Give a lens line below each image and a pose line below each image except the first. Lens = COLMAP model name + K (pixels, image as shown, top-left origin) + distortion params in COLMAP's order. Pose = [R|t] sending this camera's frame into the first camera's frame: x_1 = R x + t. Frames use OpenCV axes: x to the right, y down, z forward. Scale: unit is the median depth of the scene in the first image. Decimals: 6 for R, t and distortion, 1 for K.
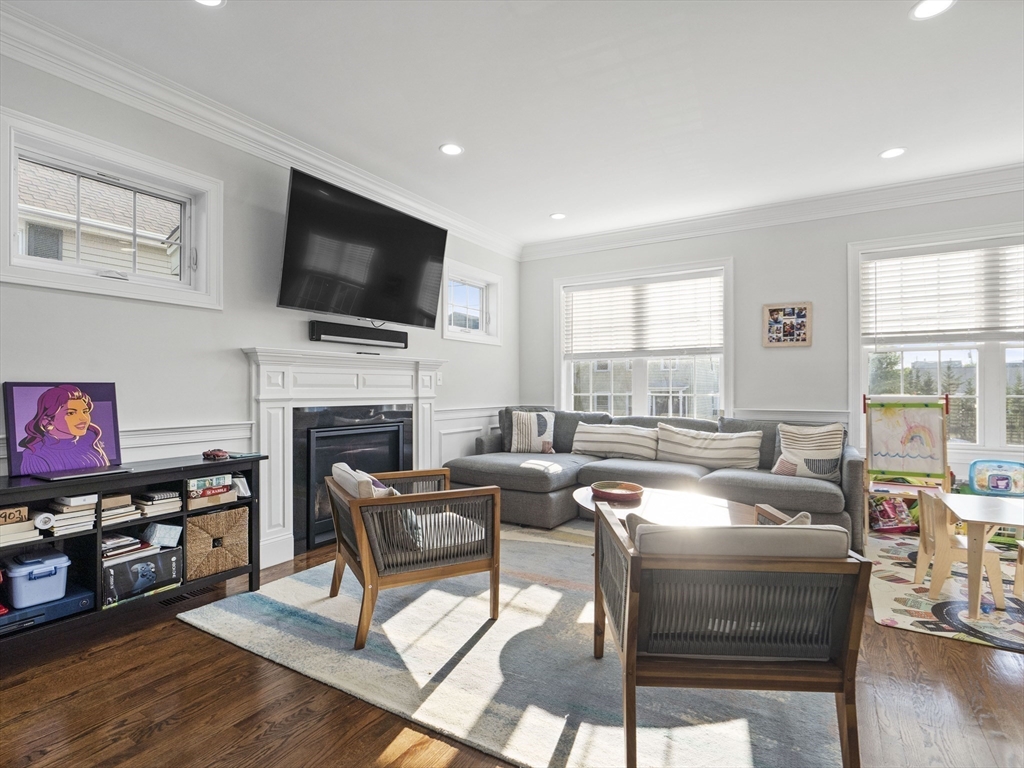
lens RADIAL K [[521.2, 0, 517.4], [0, 521.2, 384.3], [0, 0, 1]] dist [-0.009490, 0.003756]
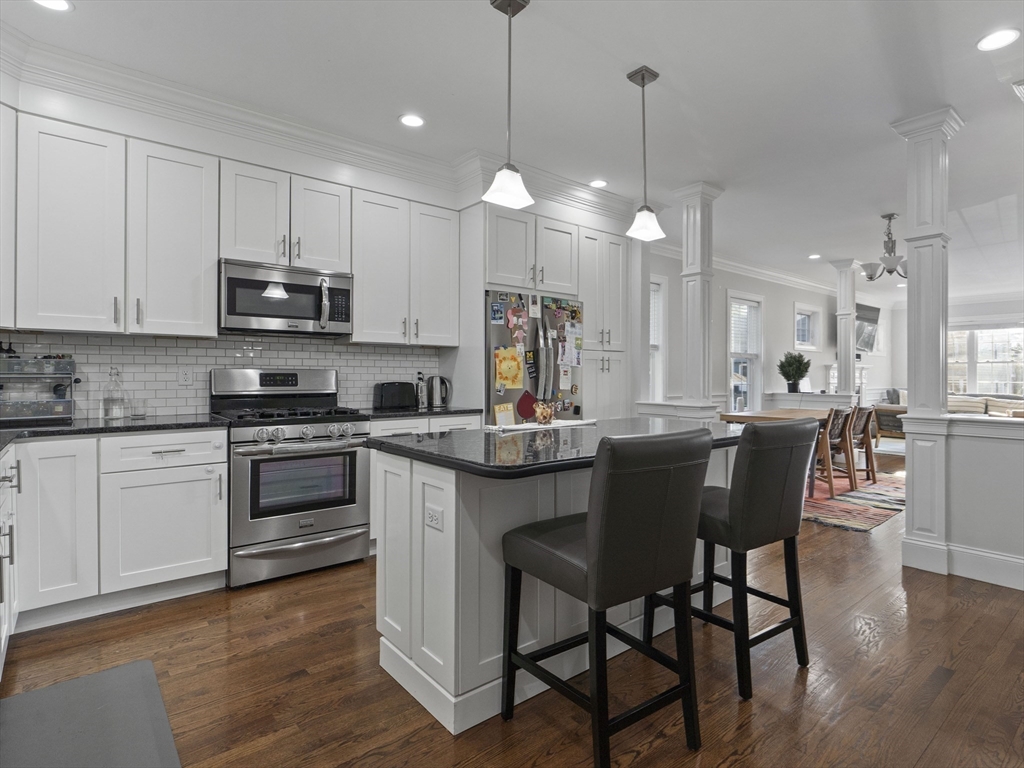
lens RADIAL K [[554.2, 0, 558.9], [0, 554.2, 374.5], [0, 0, 1]] dist [-0.012025, 0.002591]
pose [[0.954721, 0.002510, -0.297491, -0.728345], [-0.000948, 0.999985, 0.005396, -0.022733], [0.297500, -0.004869, 0.954709, -1.641623]]
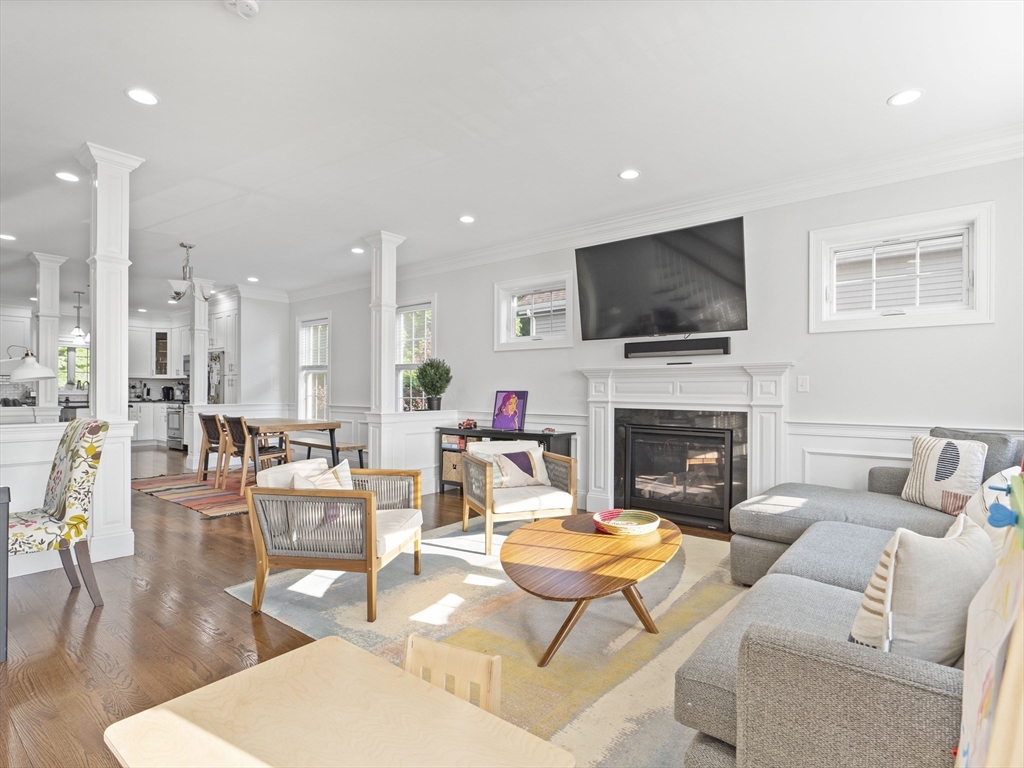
lens RADIAL K [[521.2, 0, 510.6], [0, 521.2, 387.0], [0, 0, 1]] dist [-0.009490, 0.003756]
pose [[-0.128488, -0.005963, -0.991693, 0.804740], [0.004882, 0.999966, -0.006646, -0.003016], [0.991699, -0.005695, -0.128455, 0.727584]]
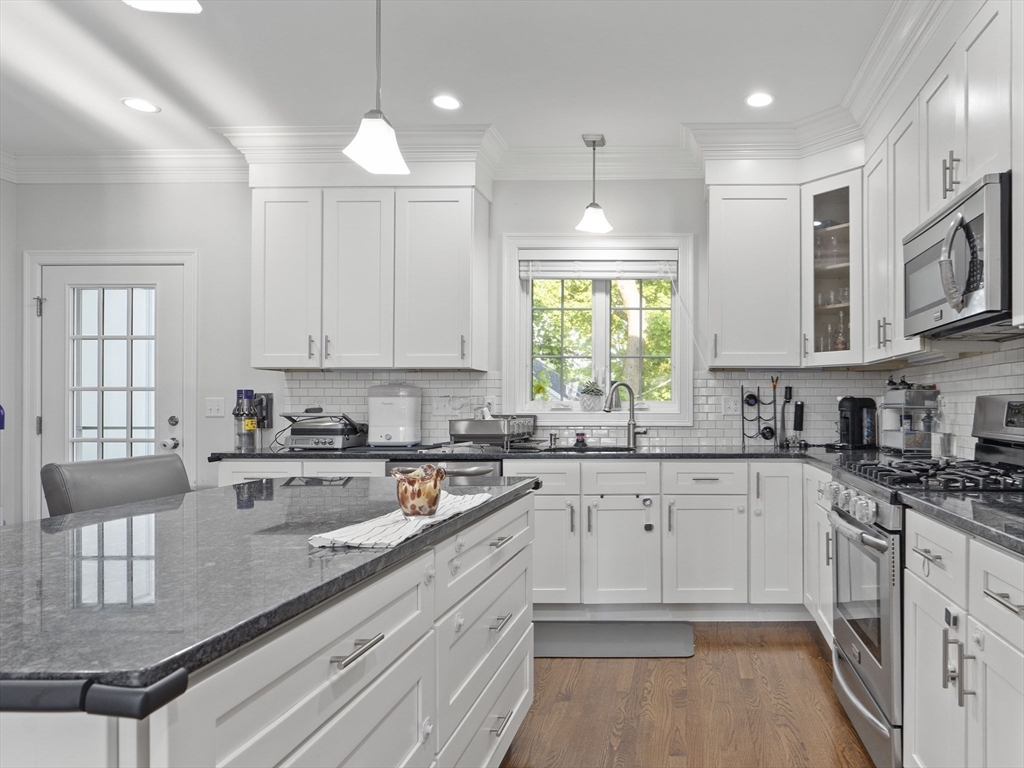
lens RADIAL K [[666.8, 0, 675.7], [0, 666.8, 398.6], [0, 0, 1]] dist [-0.006224, 0.000842]
pose [[-0.861576, -0.002765, -0.507621, -0.878833], [0.006366, 0.999848, -0.016251, -0.015809], [0.507589, -0.017233, -0.861427, -0.651368]]
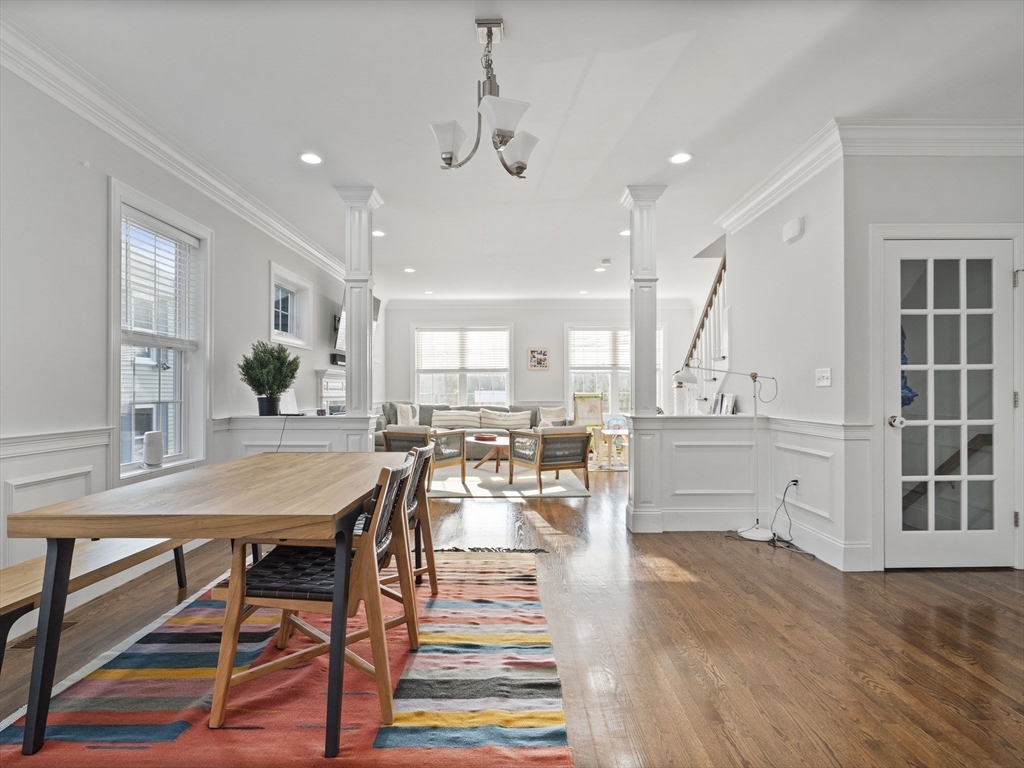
lens RADIAL K [[521.2, 0, 511.8], [0, 521.2, 387.9], [0, 0, 1]] dist [-0.009490, 0.003756]
pose [[0.857139, 0.000085, 0.515085, -0.642382], [-0.002316, 0.999991, 0.003689, -0.008817], [-0.515079, -0.004355, 0.857131, -0.716477]]
